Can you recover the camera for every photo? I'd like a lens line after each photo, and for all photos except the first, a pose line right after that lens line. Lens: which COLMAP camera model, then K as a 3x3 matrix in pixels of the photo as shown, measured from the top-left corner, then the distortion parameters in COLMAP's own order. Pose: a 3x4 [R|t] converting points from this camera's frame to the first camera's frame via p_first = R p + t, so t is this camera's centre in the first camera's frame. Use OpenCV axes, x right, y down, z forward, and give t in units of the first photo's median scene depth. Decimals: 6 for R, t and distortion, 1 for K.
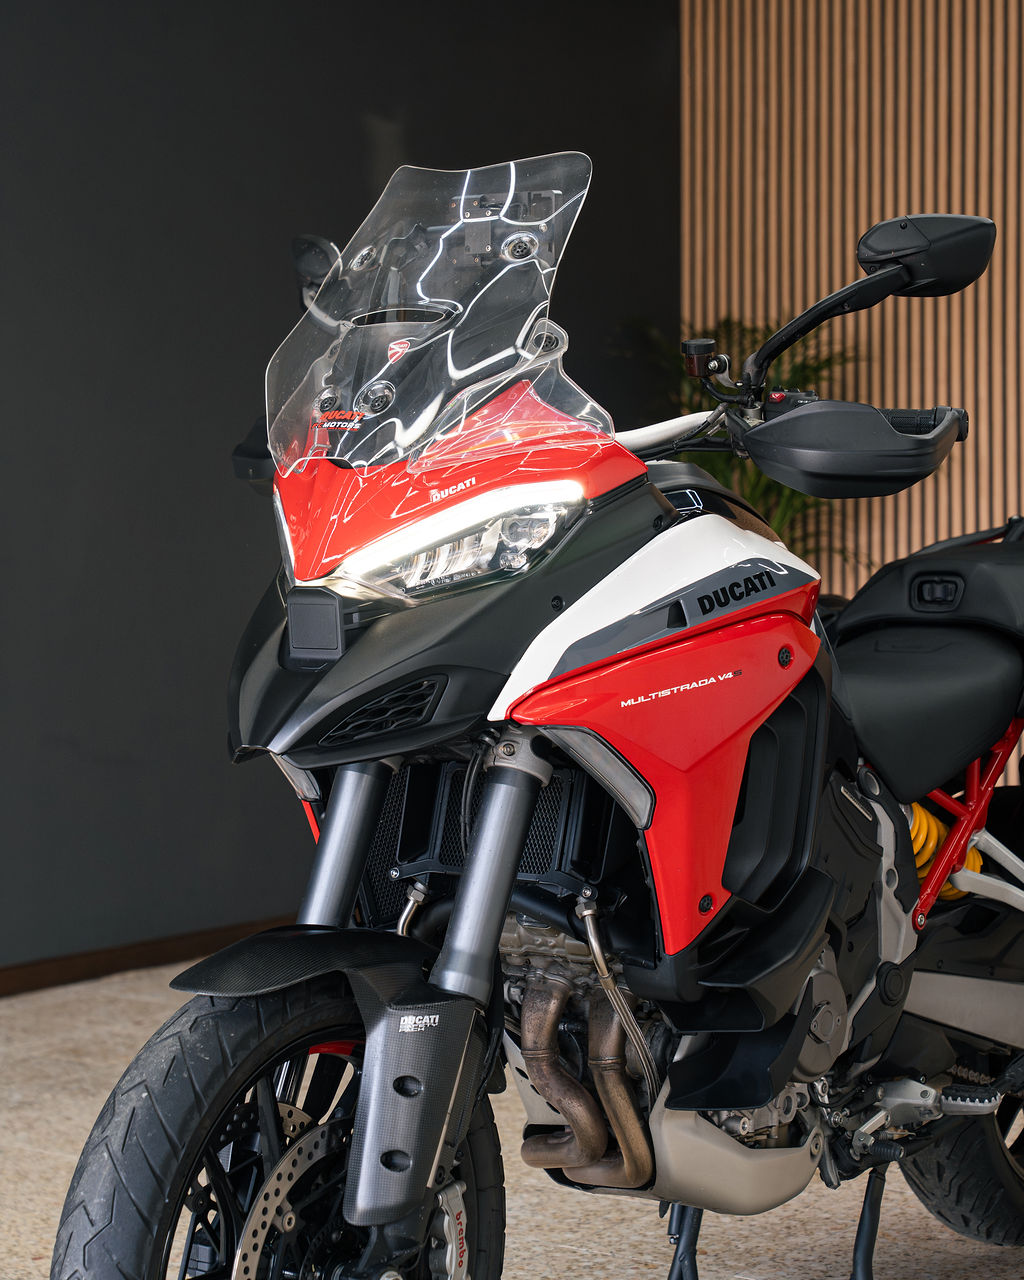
lens RADIAL K [[3326.7, 0, 512.6], [0, 3326.7, 384.6], [0, 0, 1]] dist [-0.007613, 0.081772]
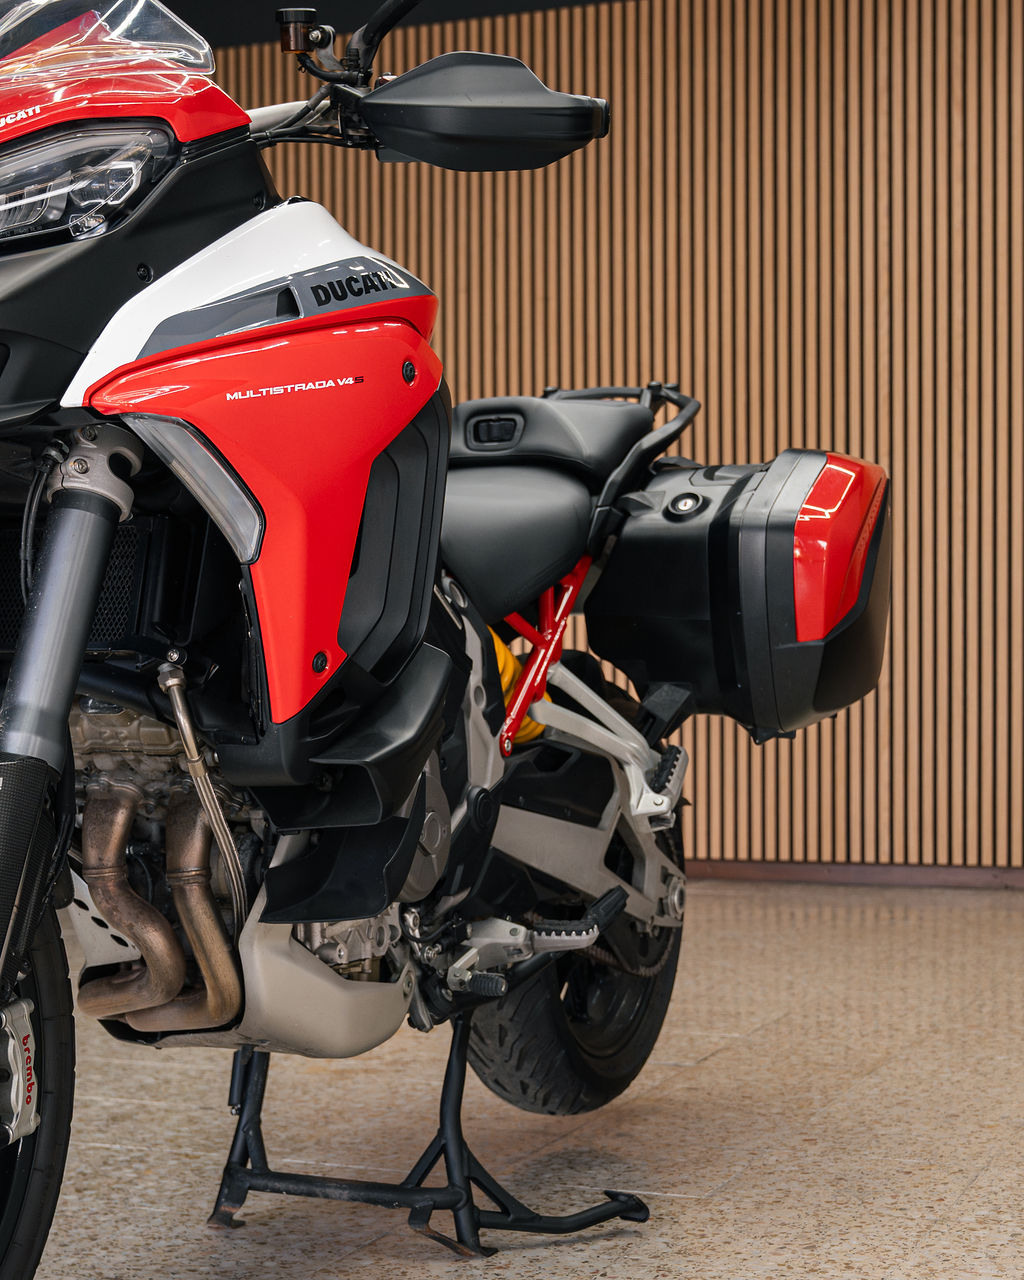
lens RADIAL K [[2434.8, 0, 514.2], [0, 2434.8, 721.1], [0, 0, 1]] dist [0.005833, -0.051008]
pose [[0.972953, -0.011933, 0.230693, -0.034166], [0.003826, 0.999360, 0.035556, 0.143291], [-0.230970, -0.033712, 0.972377, 0.378088]]
